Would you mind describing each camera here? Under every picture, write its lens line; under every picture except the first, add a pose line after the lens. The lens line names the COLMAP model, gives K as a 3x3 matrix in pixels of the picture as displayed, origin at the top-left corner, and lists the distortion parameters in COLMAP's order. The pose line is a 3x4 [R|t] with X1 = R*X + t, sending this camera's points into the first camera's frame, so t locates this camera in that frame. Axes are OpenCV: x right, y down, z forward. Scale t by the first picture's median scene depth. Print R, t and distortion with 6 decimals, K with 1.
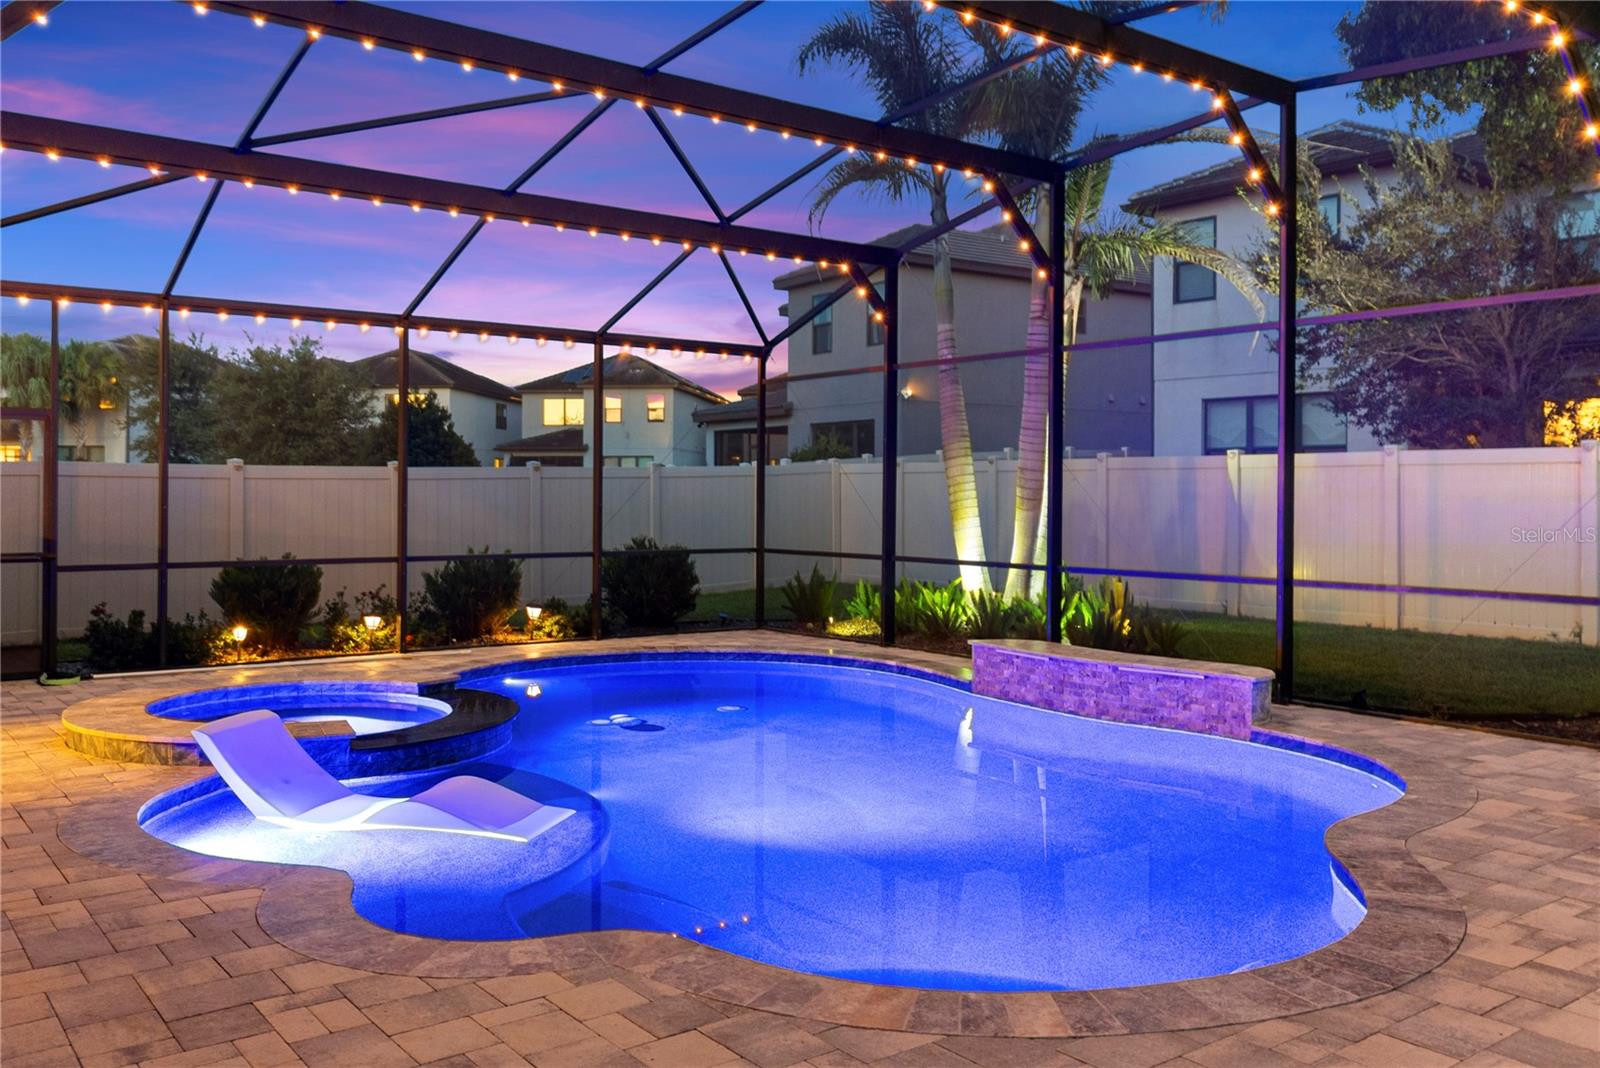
lens RADIAL K [[1323.2, 0, 802.1], [0, 1323.2, 482.7], [0, 0, 1]] dist [0.002893, 0.007943]
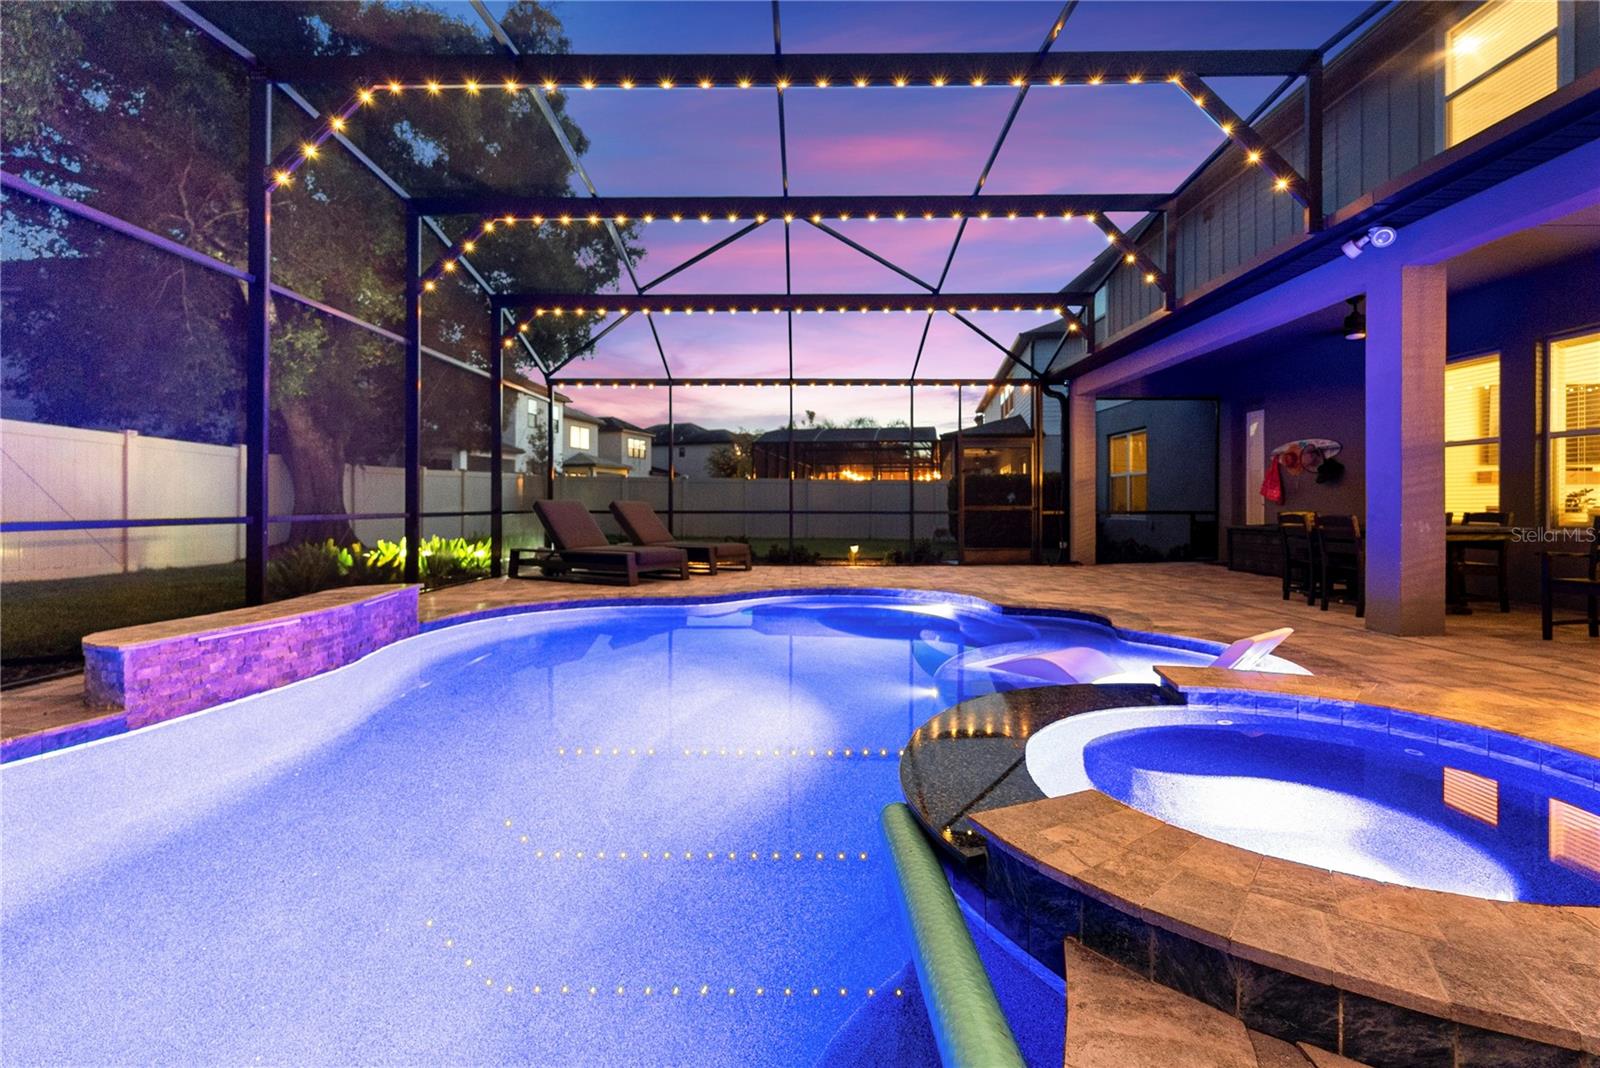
lens RADIAL K [[715.6, 0, 798.9], [0, 715.6, 510.8], [0, 0, 1]] dist [0.000959, 0.000136]
pose [[-0.794556, -0.011956, 0.607073, -0.328584], [-0.012457, 0.999917, 0.003388, 0.056816], [-0.607063, -0.004870, -0.794639, 1.134350]]
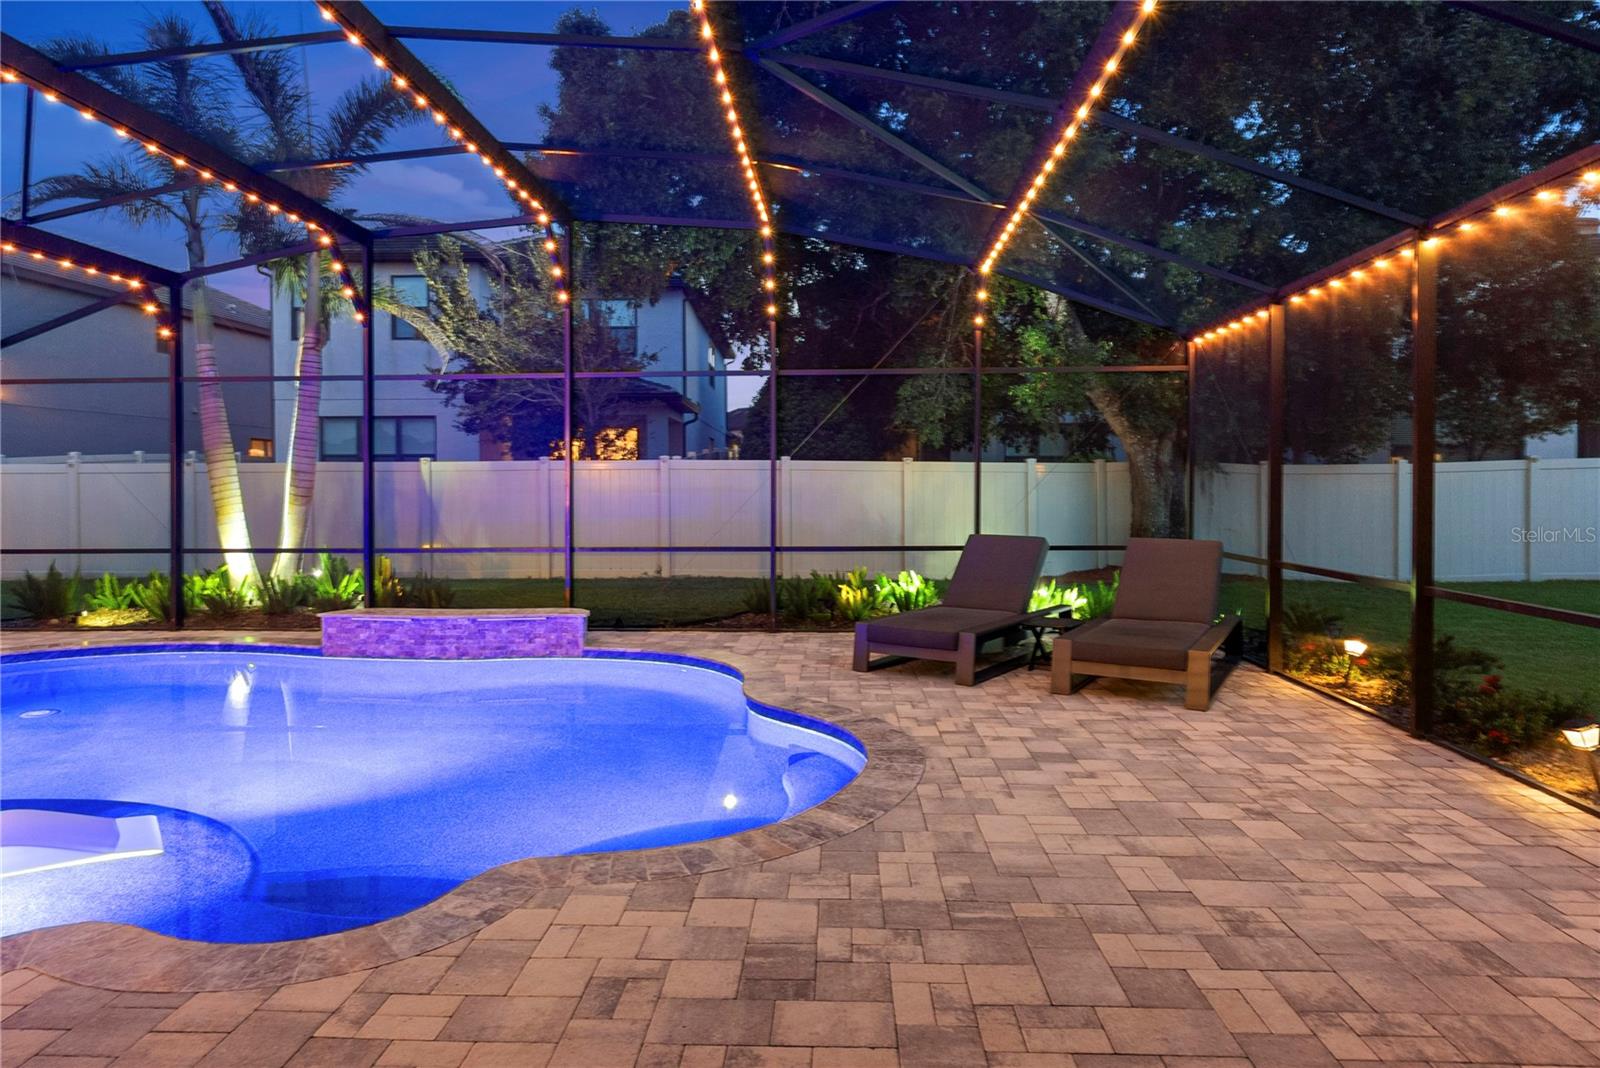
lens RADIAL K [[951.0, 0, 799.5], [0, 951.0, 492.7], [0, 0, 1]] dist [0.000416, 0.000096]
pose [[0.641519, -0.012491, 0.767006, -0.273189], [0.001035, 0.999881, 0.015417, -0.004918], [-0.767107, -0.009097, 0.641455, 0.110284]]
